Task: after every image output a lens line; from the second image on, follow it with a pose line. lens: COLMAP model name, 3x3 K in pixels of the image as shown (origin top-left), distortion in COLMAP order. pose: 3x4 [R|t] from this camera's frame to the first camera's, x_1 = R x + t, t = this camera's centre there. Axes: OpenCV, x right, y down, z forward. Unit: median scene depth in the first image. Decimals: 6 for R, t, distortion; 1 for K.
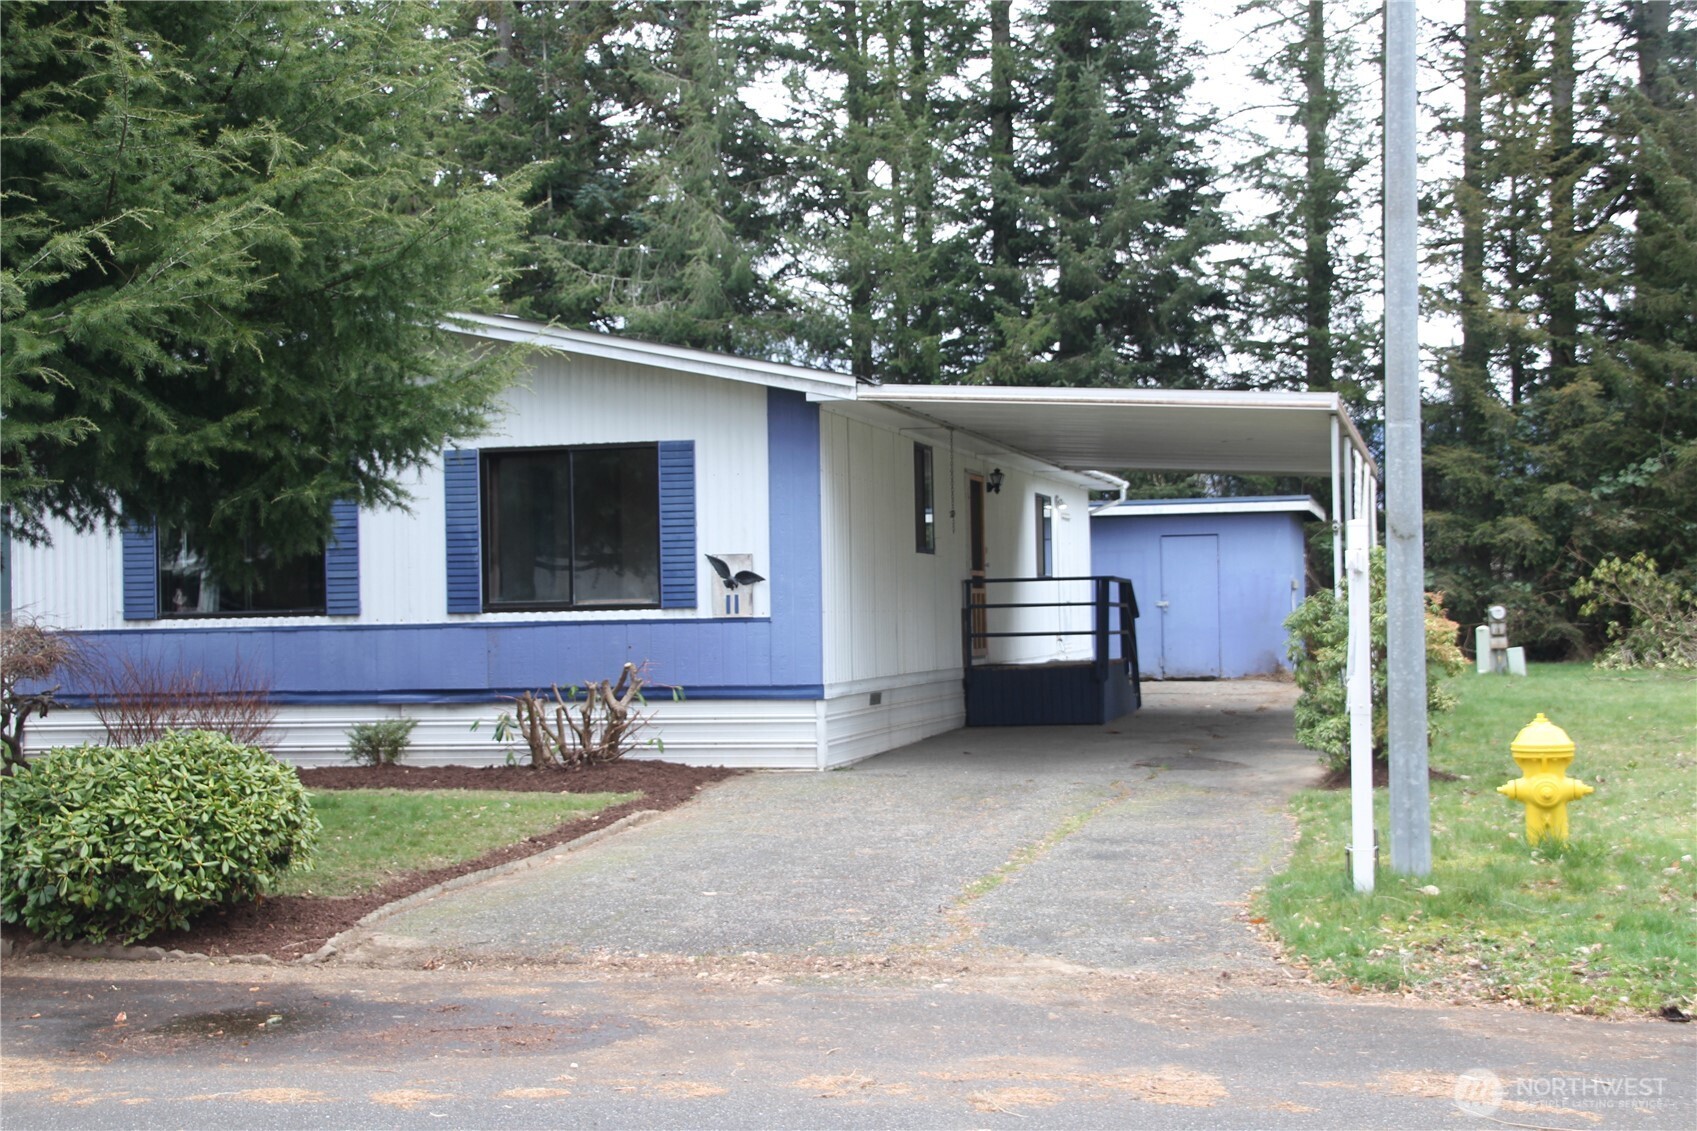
lens RADIAL K [[2449.6, 0, 848.5], [0, 2449.6, 565.5], [0, 0, 1]] dist [0.036102, 0.628786]
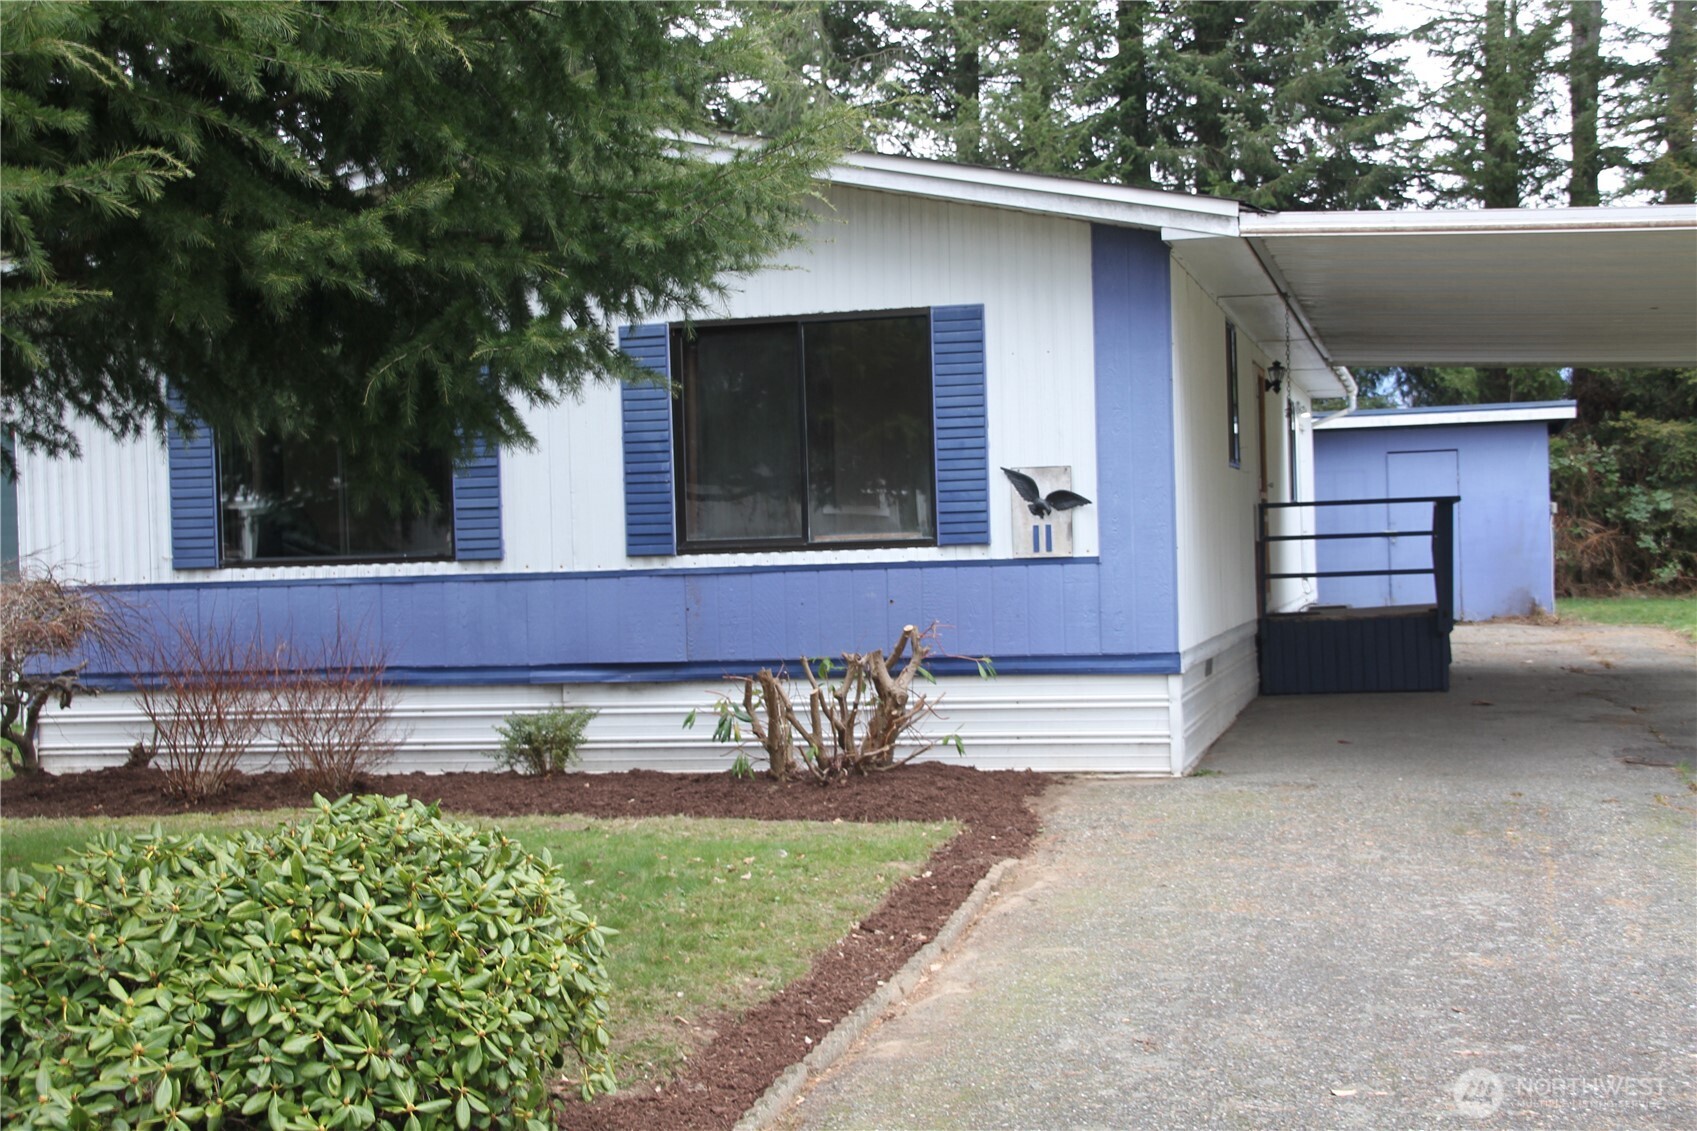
lens RADIAL K [[2449.6, 0, 848.5], [0, 2449.6, 565.5], [0, 0, 1]] dist [0.036102, 0.628786]
pose [[0.999913, -0.011593, -0.006228, -0.099216], [0.011752, 0.999591, 0.026085, 0.004725], [0.005923, -0.026156, 0.999640, 0.304108]]
